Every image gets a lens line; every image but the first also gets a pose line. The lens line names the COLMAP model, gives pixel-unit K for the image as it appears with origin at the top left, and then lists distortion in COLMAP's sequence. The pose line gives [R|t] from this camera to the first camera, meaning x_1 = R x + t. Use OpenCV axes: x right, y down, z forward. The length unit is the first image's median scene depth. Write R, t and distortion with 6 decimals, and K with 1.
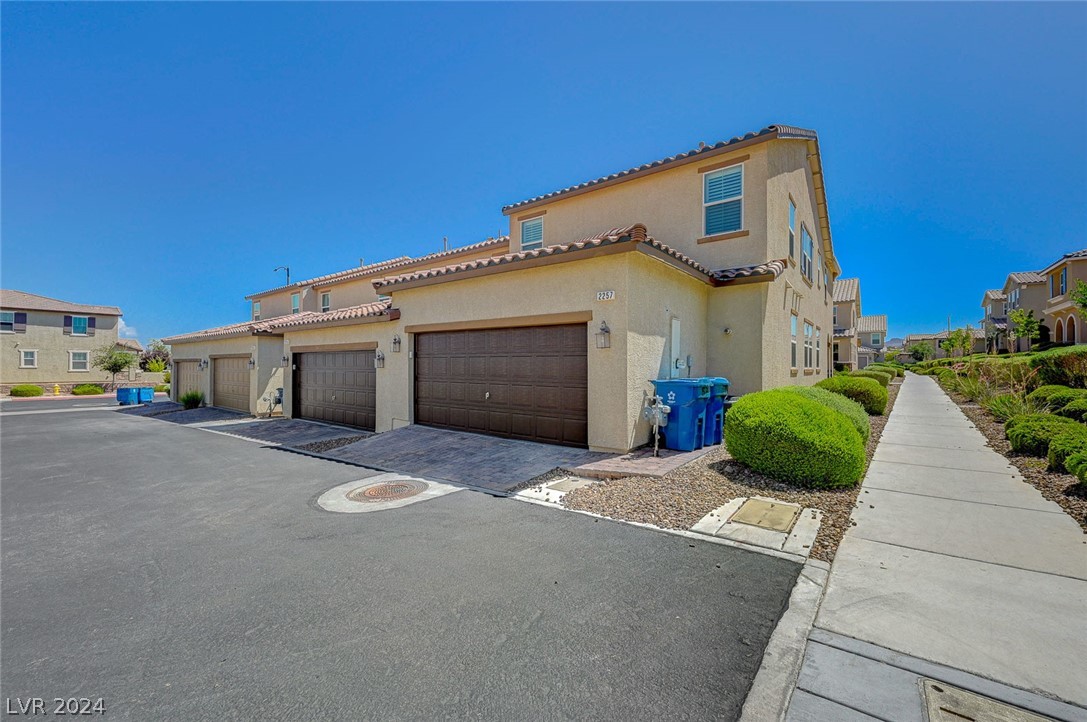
lens RADIAL K [[435.8, 0, 545.8], [0, 435.8, 360.2], [0, 0, 1]] dist [0.000212, -0.000391]
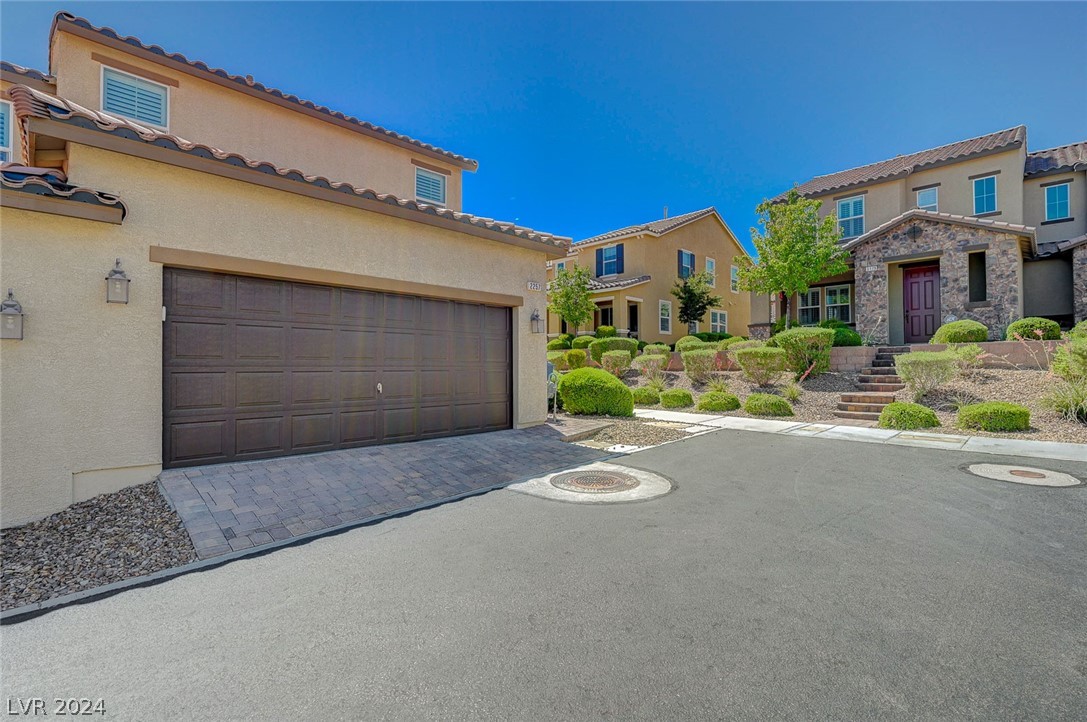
lens RADIAL K [[514.6, 0, 546.9], [0, 514.6, 365.1], [0, 0, 1]] dist [0.002502, 0.000373]
pose [[0.099885, -0.001109, 0.994998, -1.020592], [-0.010141, 0.999946, 0.002132, 0.044728], [-0.994947, -0.010304, 0.099869, 0.721166]]
